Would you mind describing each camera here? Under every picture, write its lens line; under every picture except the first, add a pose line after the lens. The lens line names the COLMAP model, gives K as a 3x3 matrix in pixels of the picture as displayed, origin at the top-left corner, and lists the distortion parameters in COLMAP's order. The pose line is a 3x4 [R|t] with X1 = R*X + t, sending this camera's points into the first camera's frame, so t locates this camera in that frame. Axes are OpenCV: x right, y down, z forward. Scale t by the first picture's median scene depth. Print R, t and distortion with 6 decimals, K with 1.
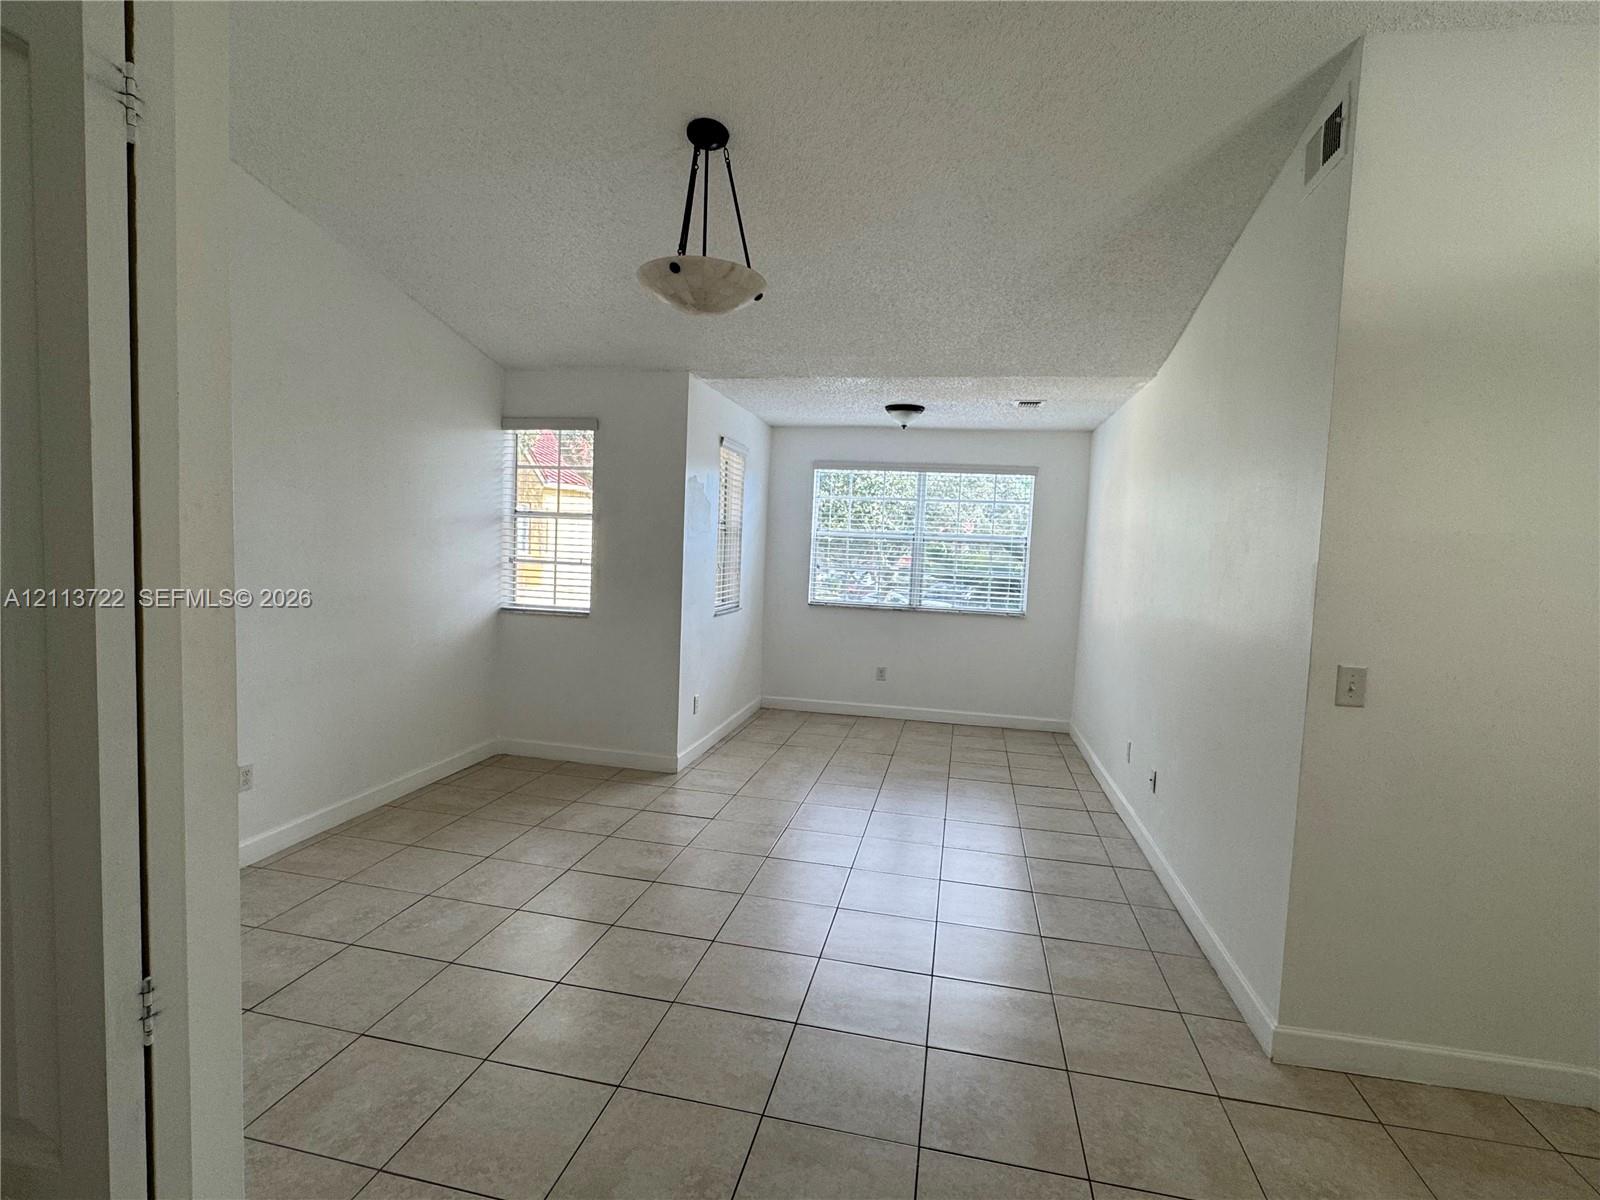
lens RADIAL K [[776.3, 0, 799.3], [0, 776.3, 601.3], [0, 0, 1]] dist [-0.008633, 0.000650]
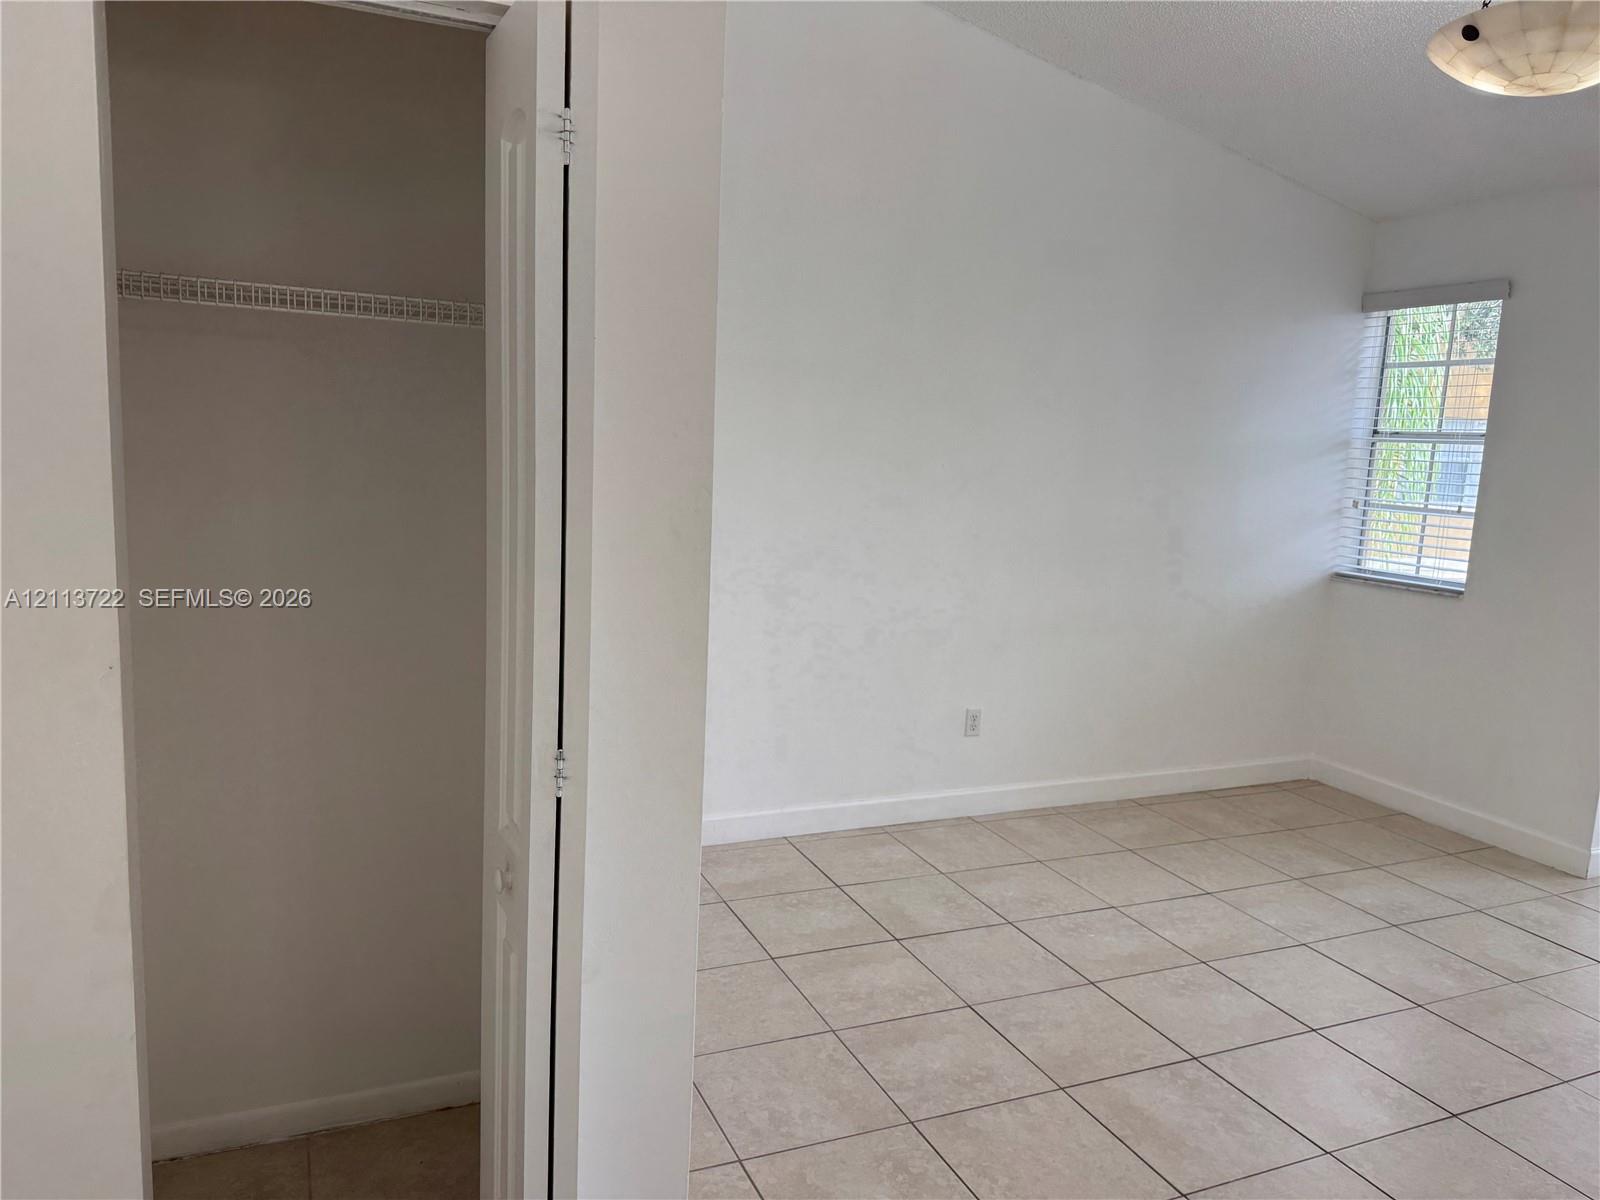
lens RADIAL K [[1123.5, 0, 800.0], [0, 1123.5, 600.0], [0, 0, 1]] dist [0.044425, -0.064766]
pose [[0.585693, 0.101413, -0.804164, 0.155544], [-0.081708, 0.994475, 0.065903, 0.005338], [0.806404, 0.027108, 0.590743, 0.016374]]
